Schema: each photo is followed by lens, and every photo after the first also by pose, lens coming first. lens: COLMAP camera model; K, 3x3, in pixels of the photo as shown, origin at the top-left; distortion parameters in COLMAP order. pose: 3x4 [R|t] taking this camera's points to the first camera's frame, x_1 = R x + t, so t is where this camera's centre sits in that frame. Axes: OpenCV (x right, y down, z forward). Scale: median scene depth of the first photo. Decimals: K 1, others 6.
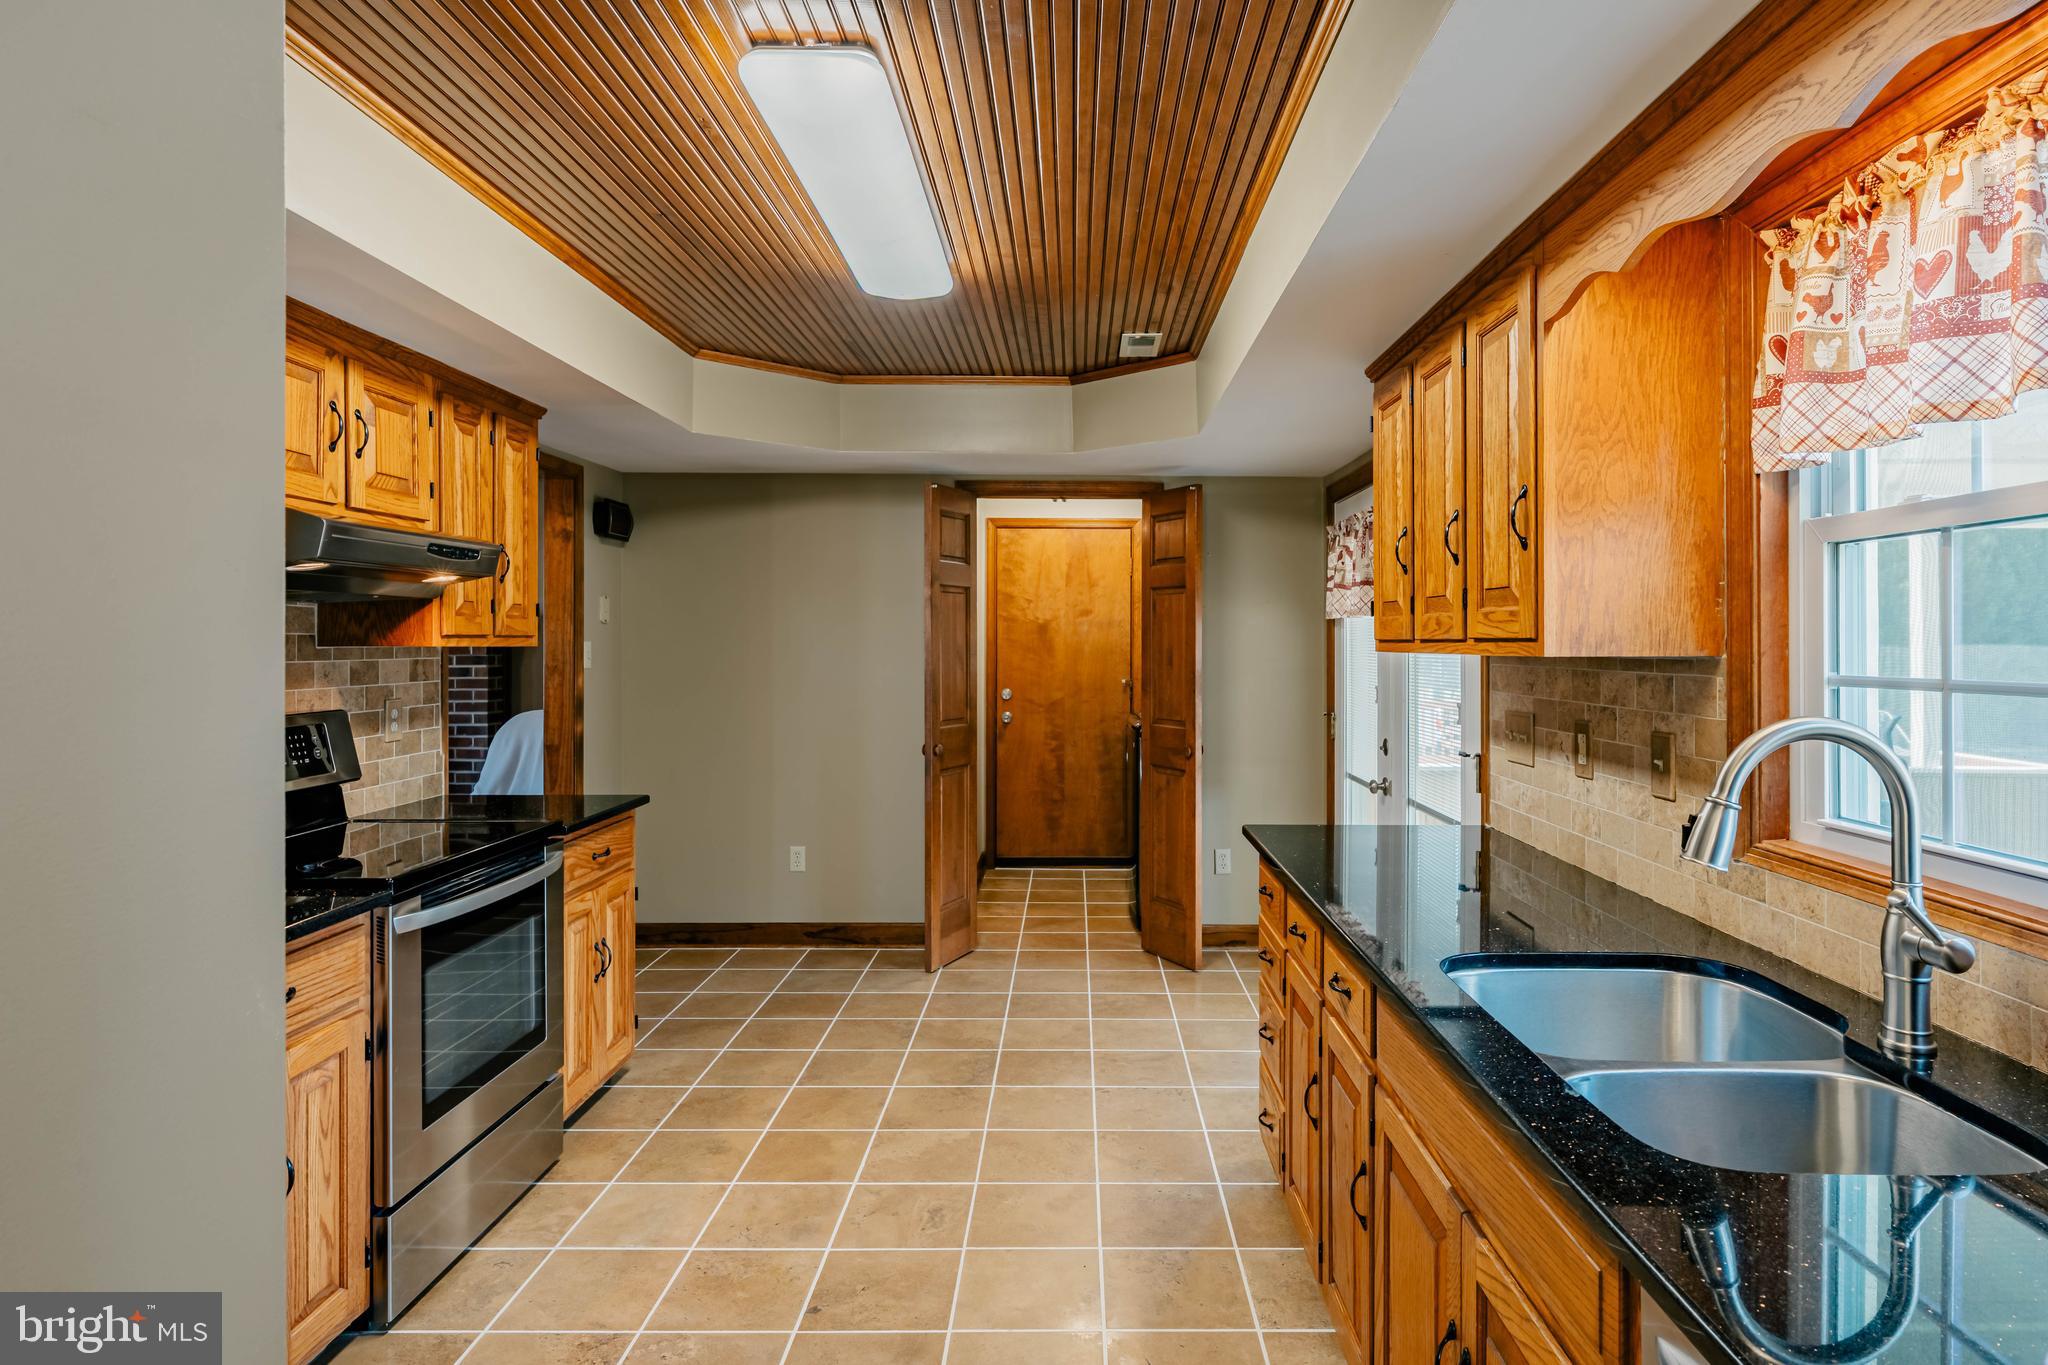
lens RADIAL K [[1201.5, 0, 919.3], [0, 1201.5, 643.7], [0, 0, 1]] dist [-0.003495, 0.000036]
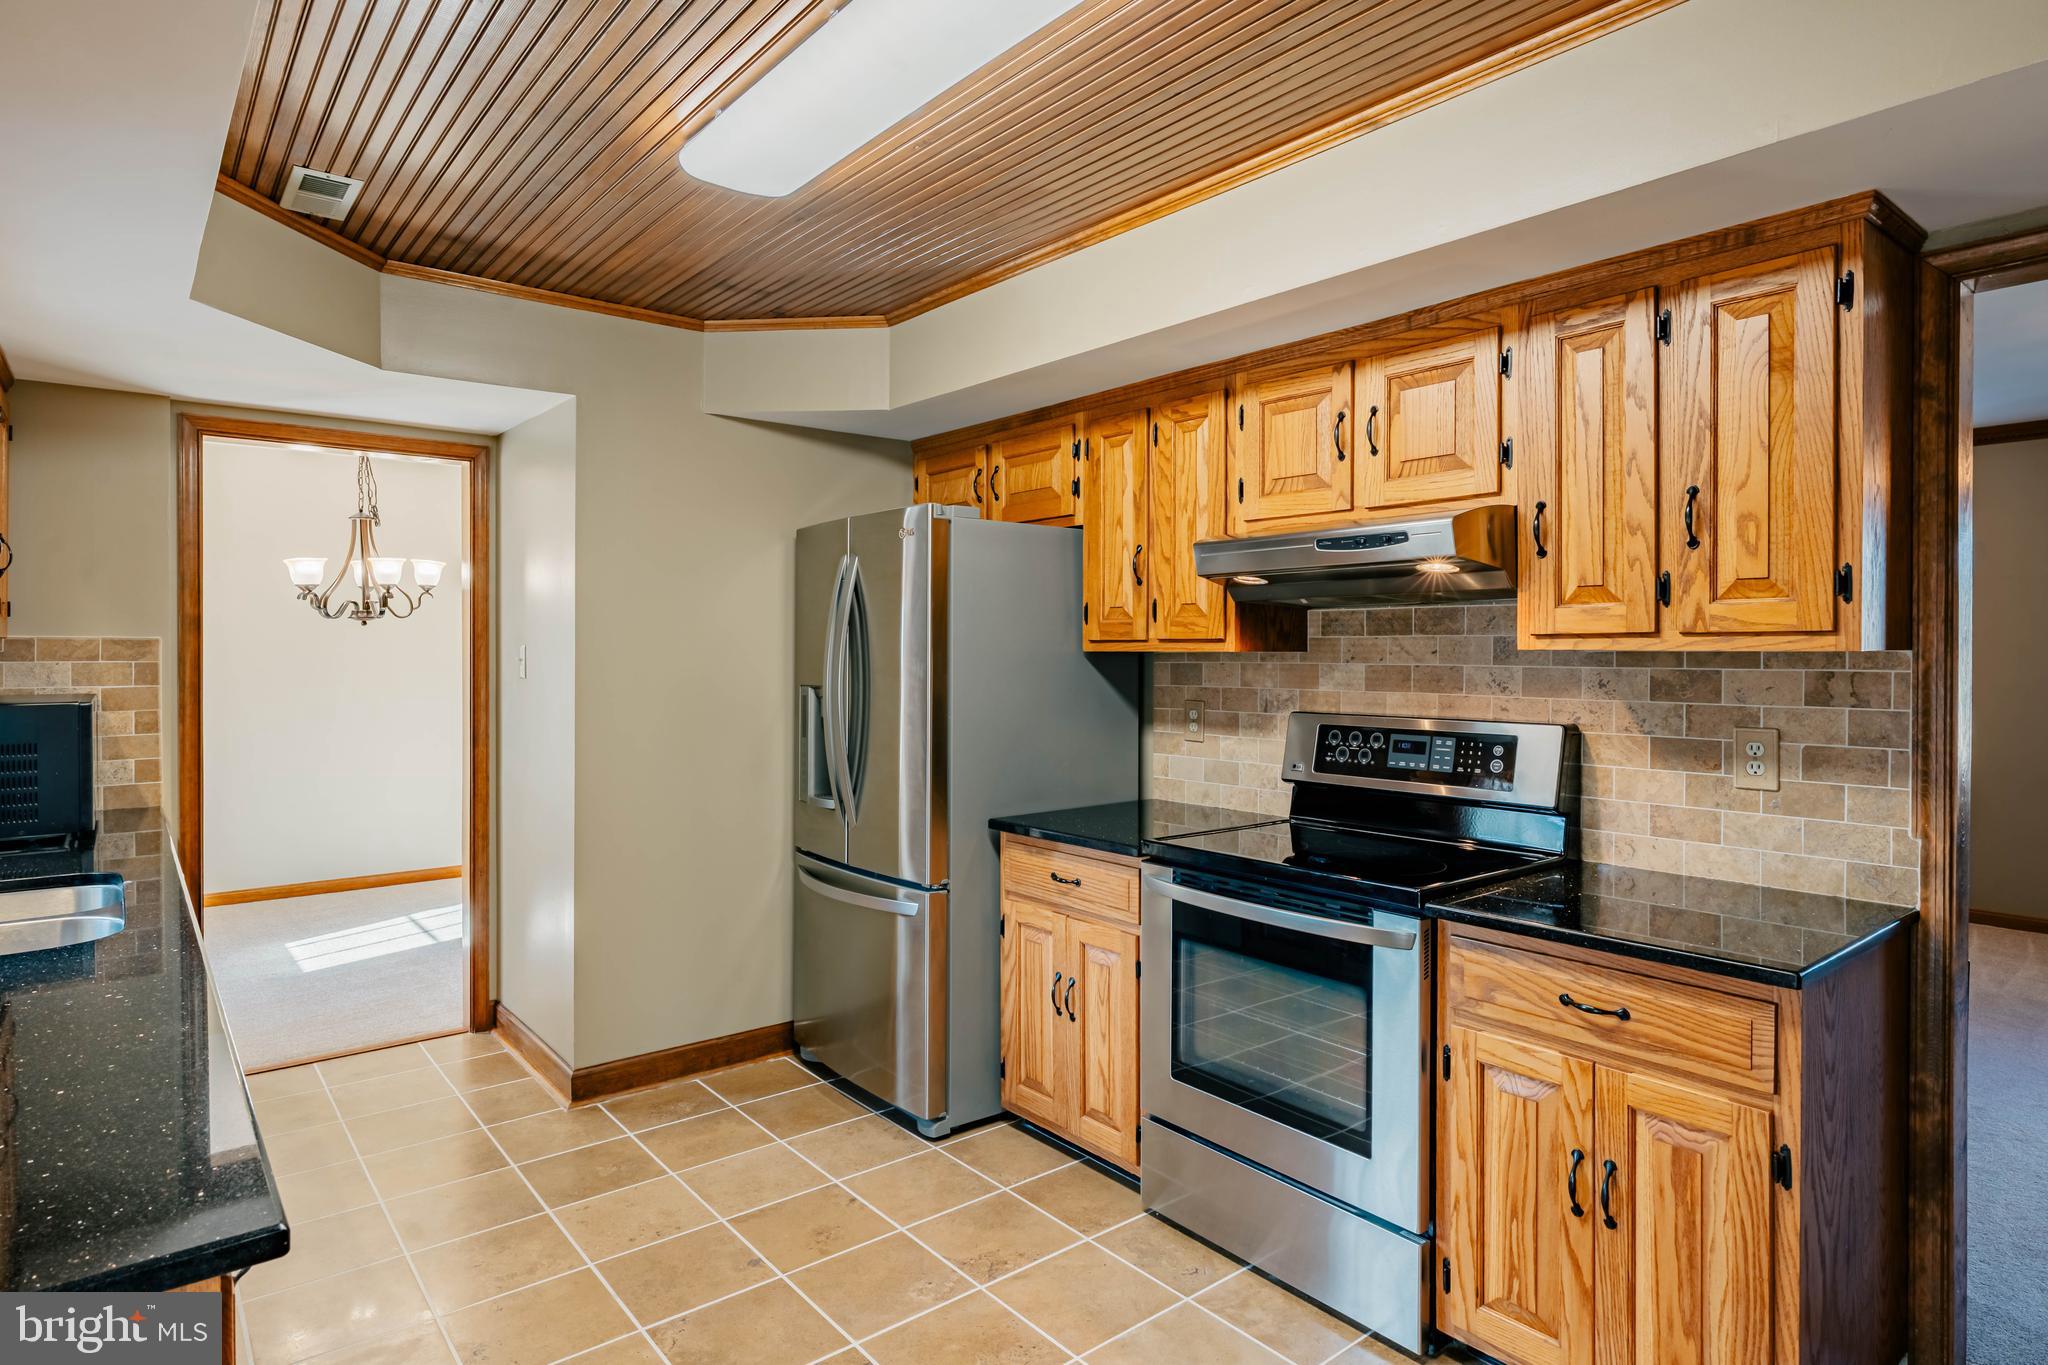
lens RADIAL K [[1131.1, 0, 1064.0], [0, 1131.1, 660.0], [0, 0, 1]] dist [-0.004258, -0.000168]
pose [[-0.674049, 0.001947, -0.738684, 0.381332], [-0.003873, 0.999973, 0.006170, 0.006944], [0.738677, 0.007020, -0.674023, 1.437572]]
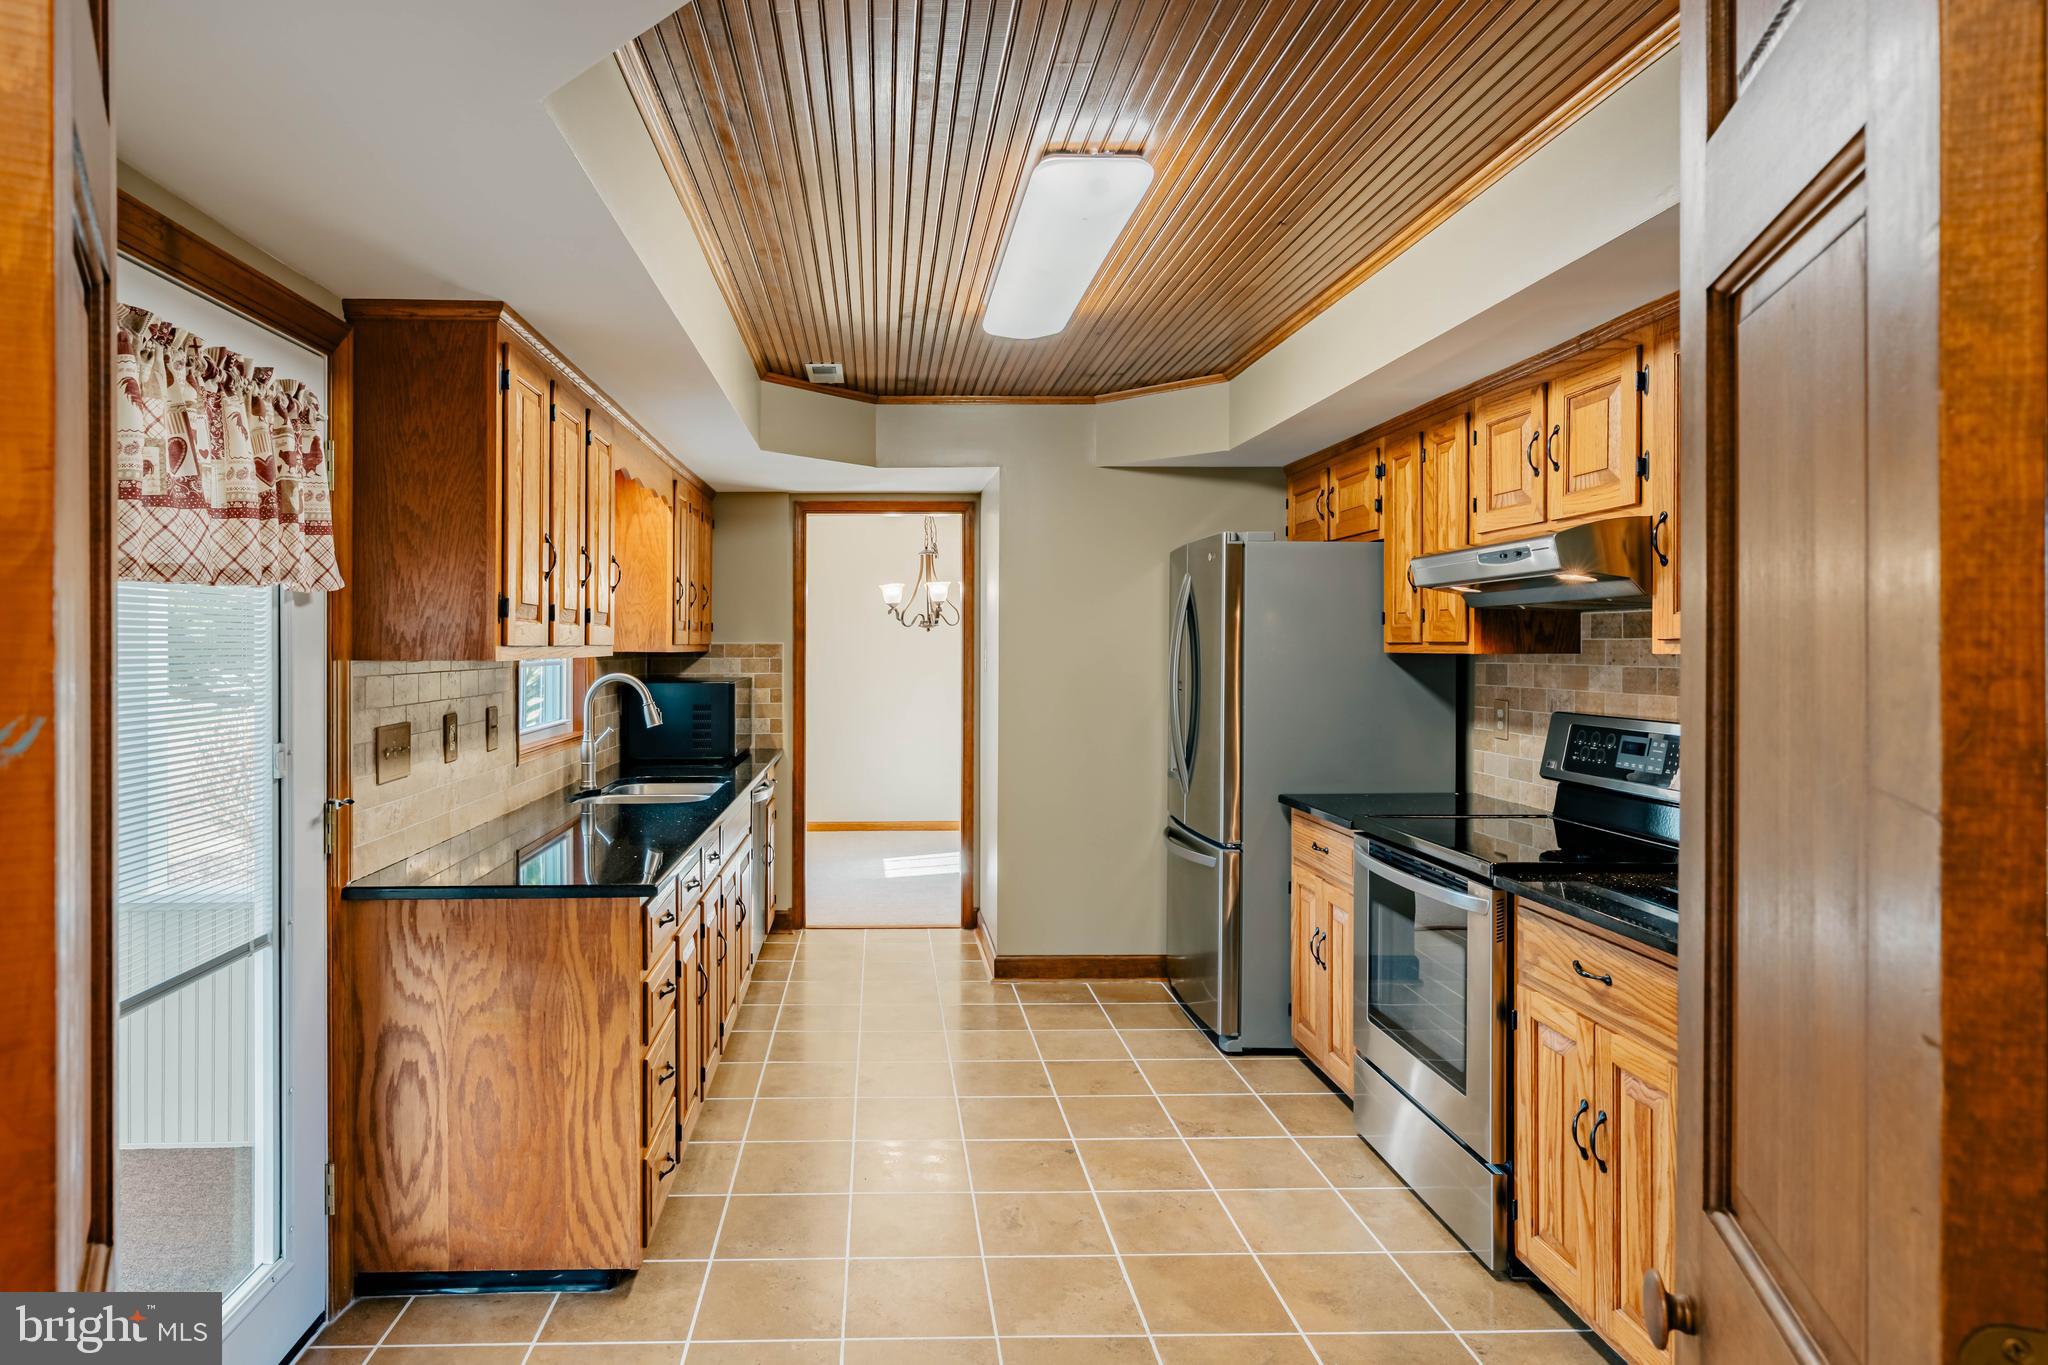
lens RADIAL K [[1201.5, 0, 919.3], [0, 1201.5, 643.7], [0, 0, 1]] dist [-0.003495, 0.000036]
pose [[-0.987503, -0.002537, -0.157583, 0.243986], [-0.002367, 0.999996, -0.001267, -0.002107], [0.157585, -0.000878, -0.987505, 1.944479]]
